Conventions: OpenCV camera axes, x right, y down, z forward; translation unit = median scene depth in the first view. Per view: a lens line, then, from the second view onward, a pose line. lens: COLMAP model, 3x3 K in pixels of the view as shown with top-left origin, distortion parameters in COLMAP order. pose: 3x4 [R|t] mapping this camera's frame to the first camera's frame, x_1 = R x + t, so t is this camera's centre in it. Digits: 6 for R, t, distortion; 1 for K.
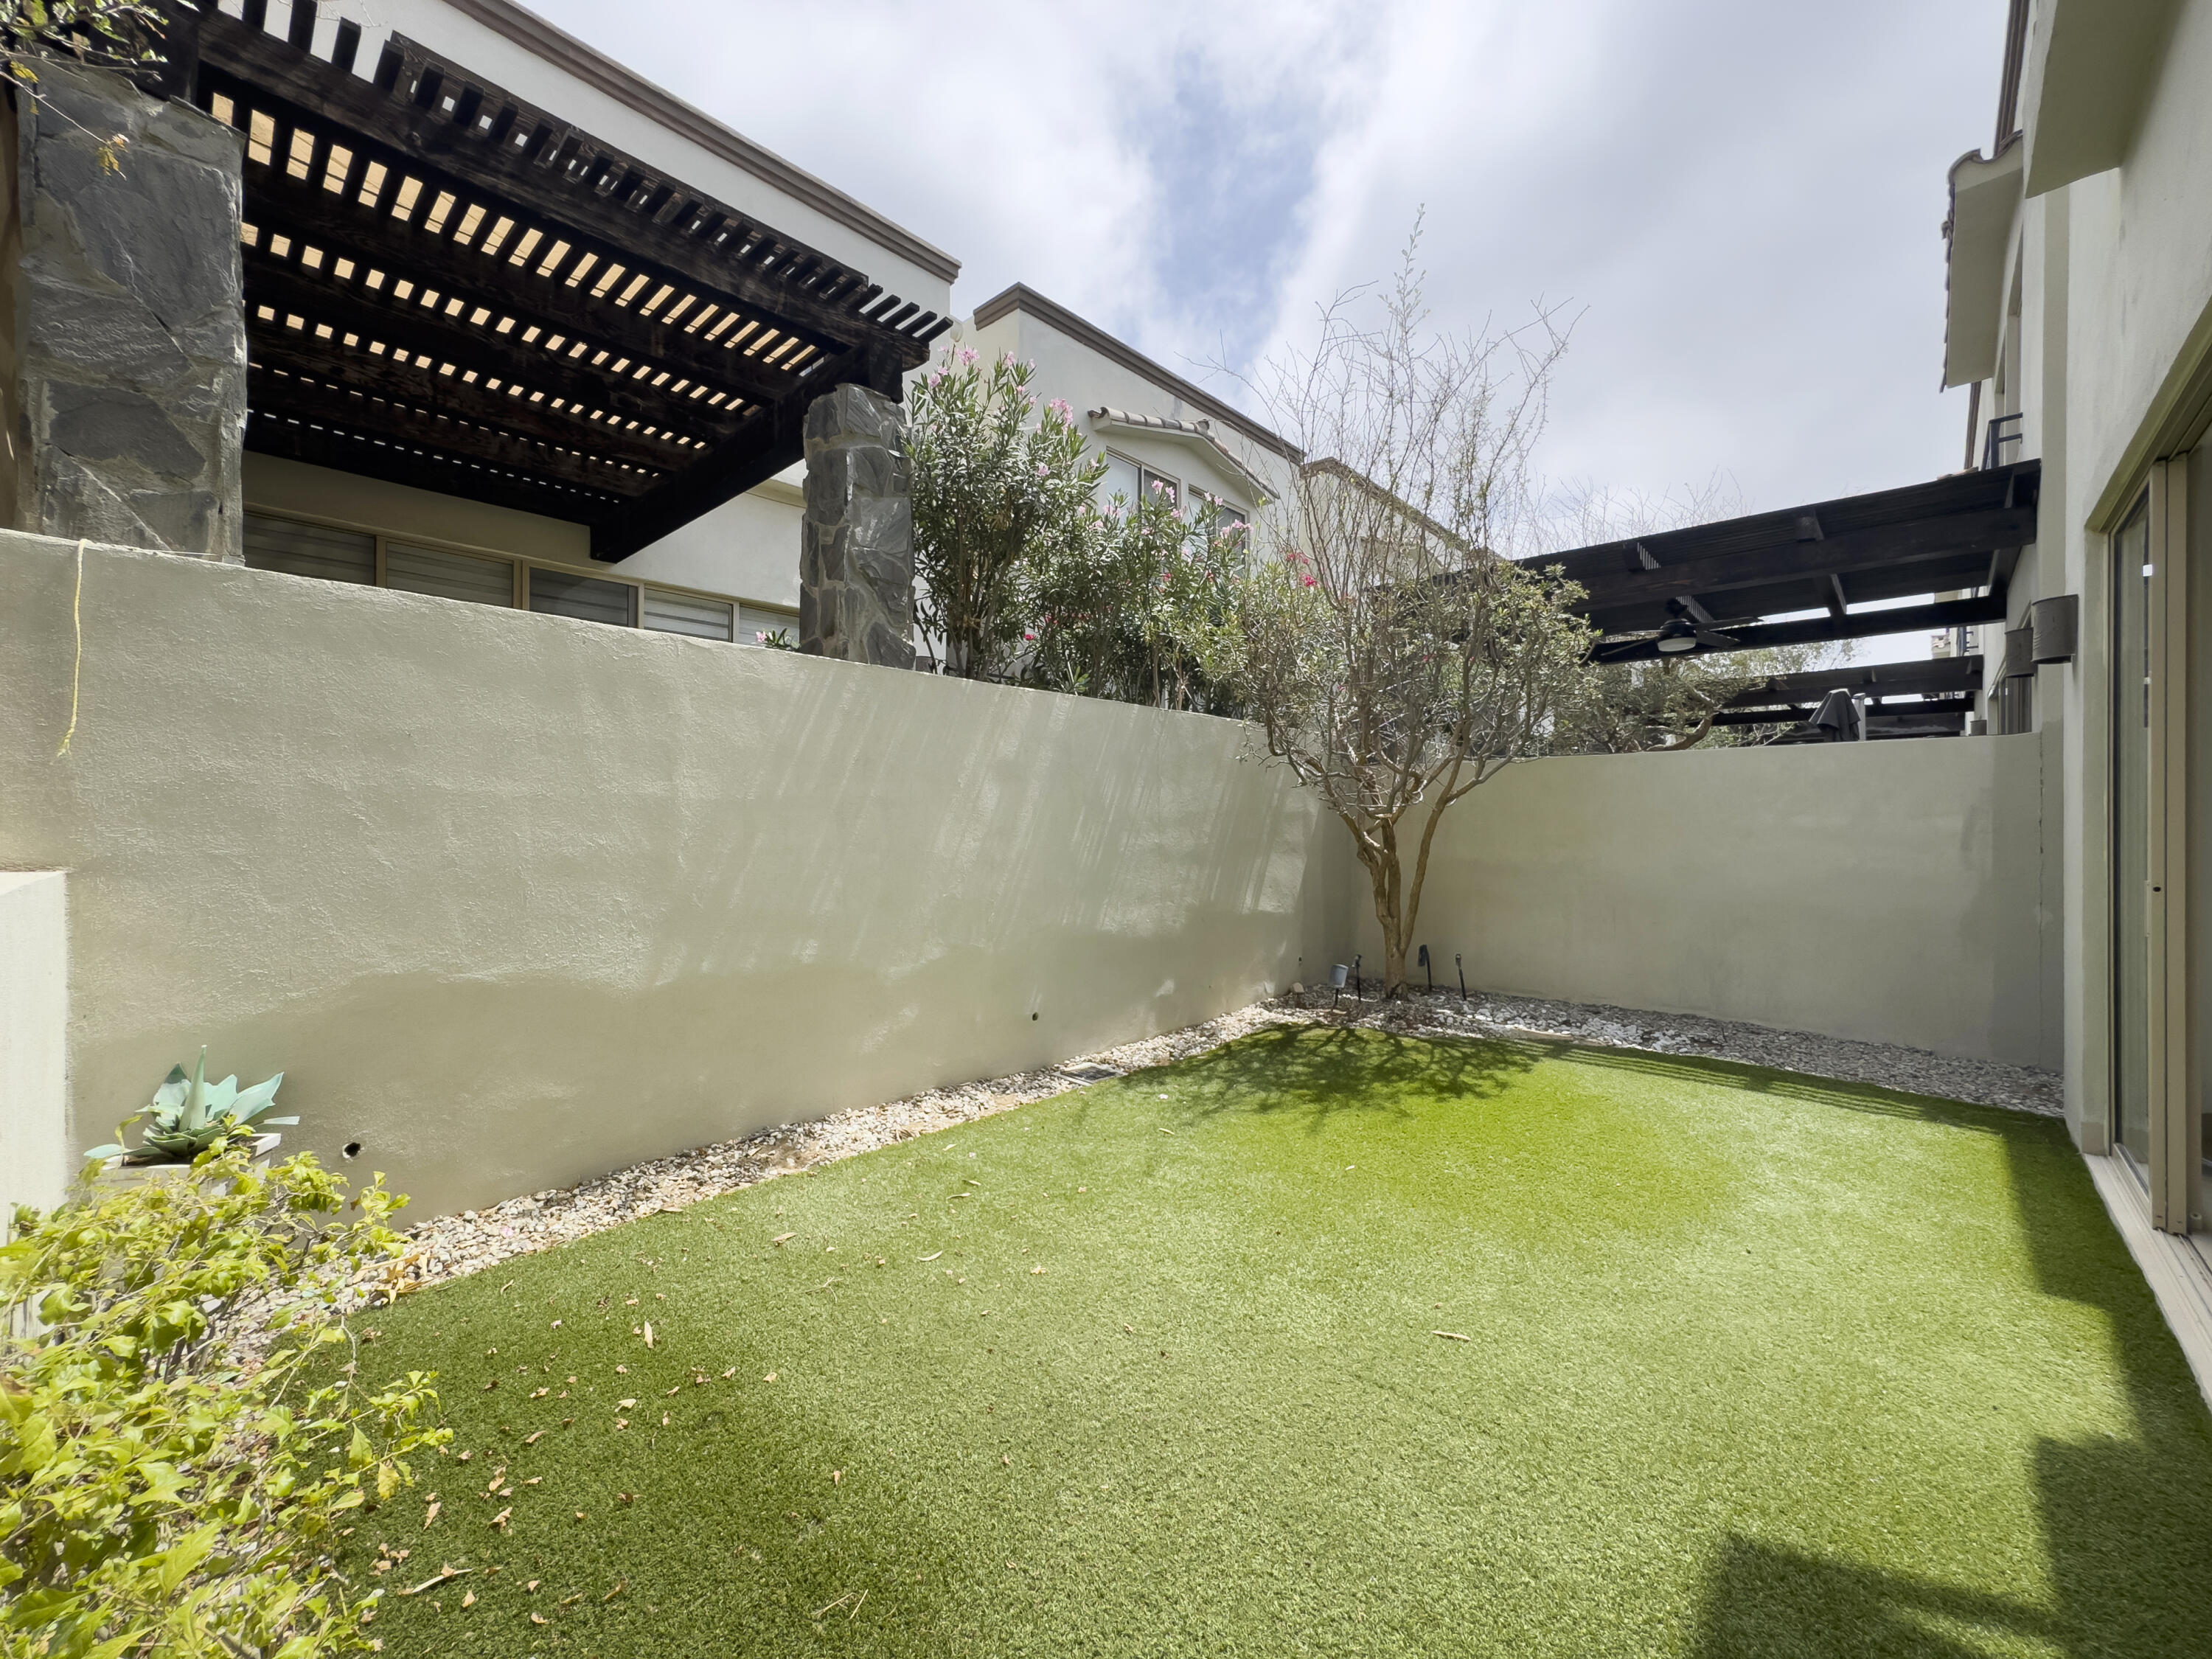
lens RADIAL K [[885.4, 0, 1106.0], [0, 885.4, 829.5], [0, 0, 1]] dist [-0.000917, 0.000060]
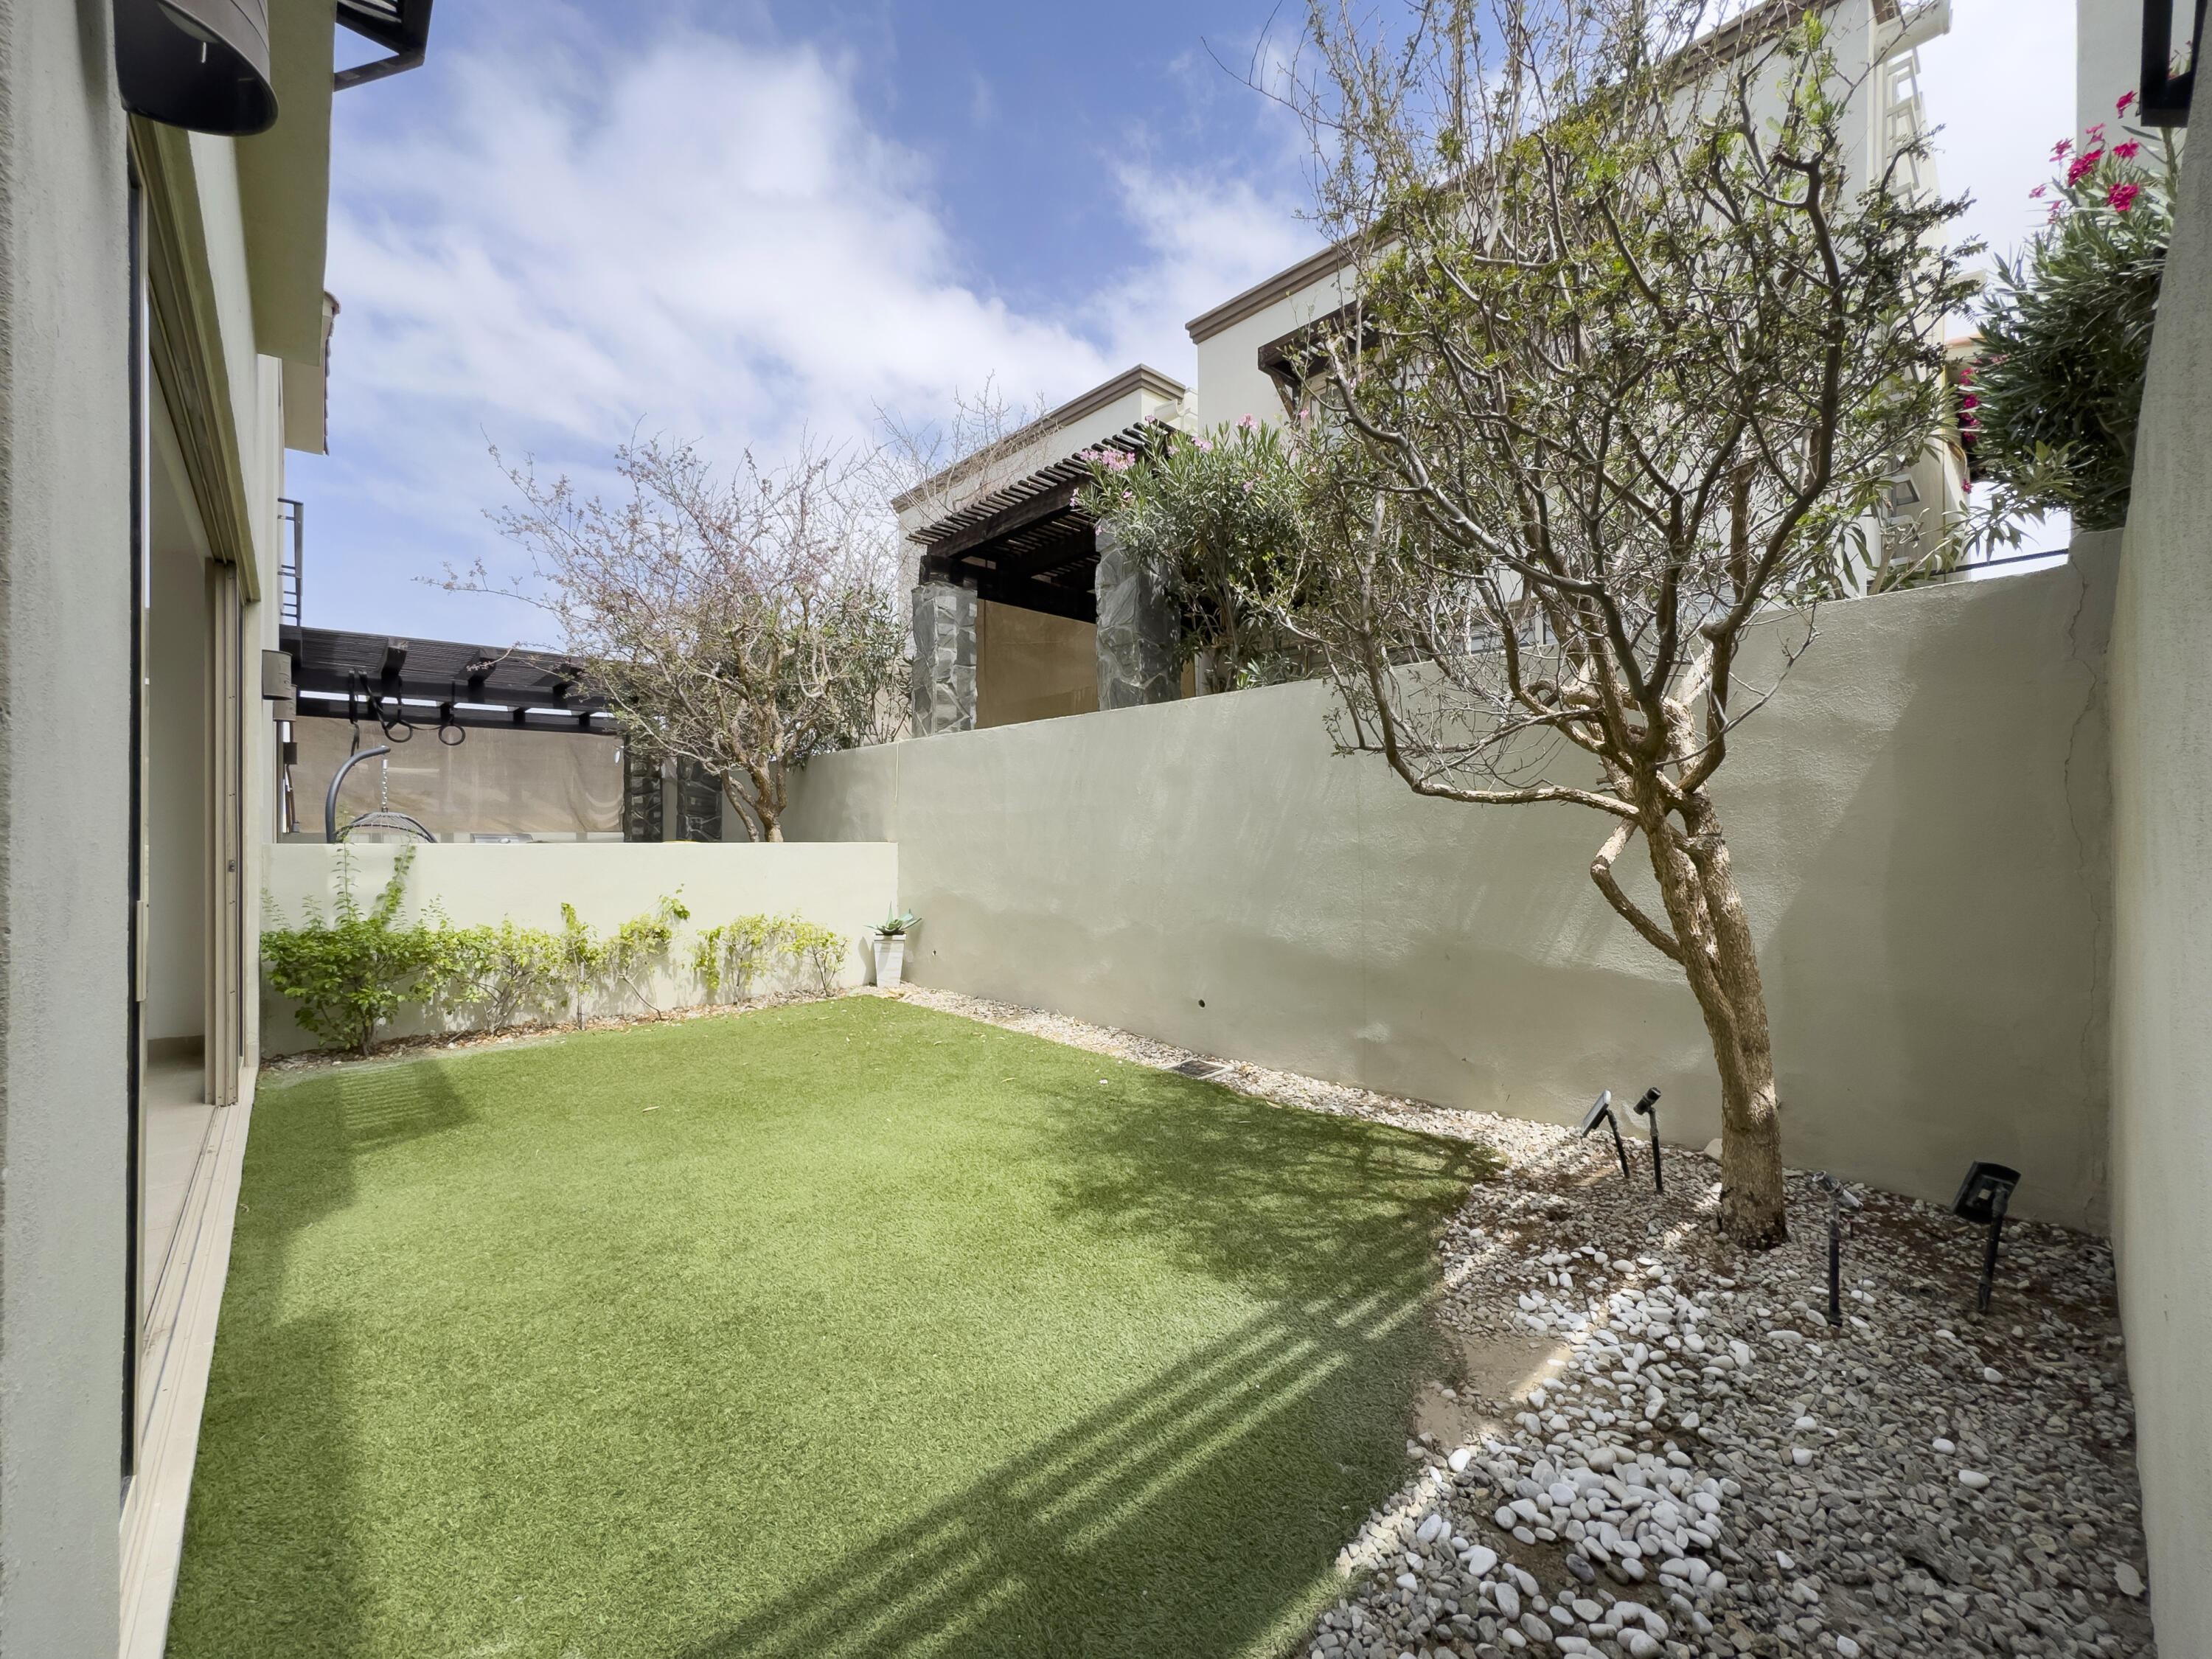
lens RADIAL K [[885.4, 0, 1106.0], [0, 885.4, 829.5], [0, 0, 1]] dist [-0.000917, 0.000060]
pose [[-0.064899, 0.001276, -0.997891, 1.043474], [0.009585, 0.999954, 0.000656, 0.000860], [0.997846, -0.009522, -0.064908, 1.005930]]
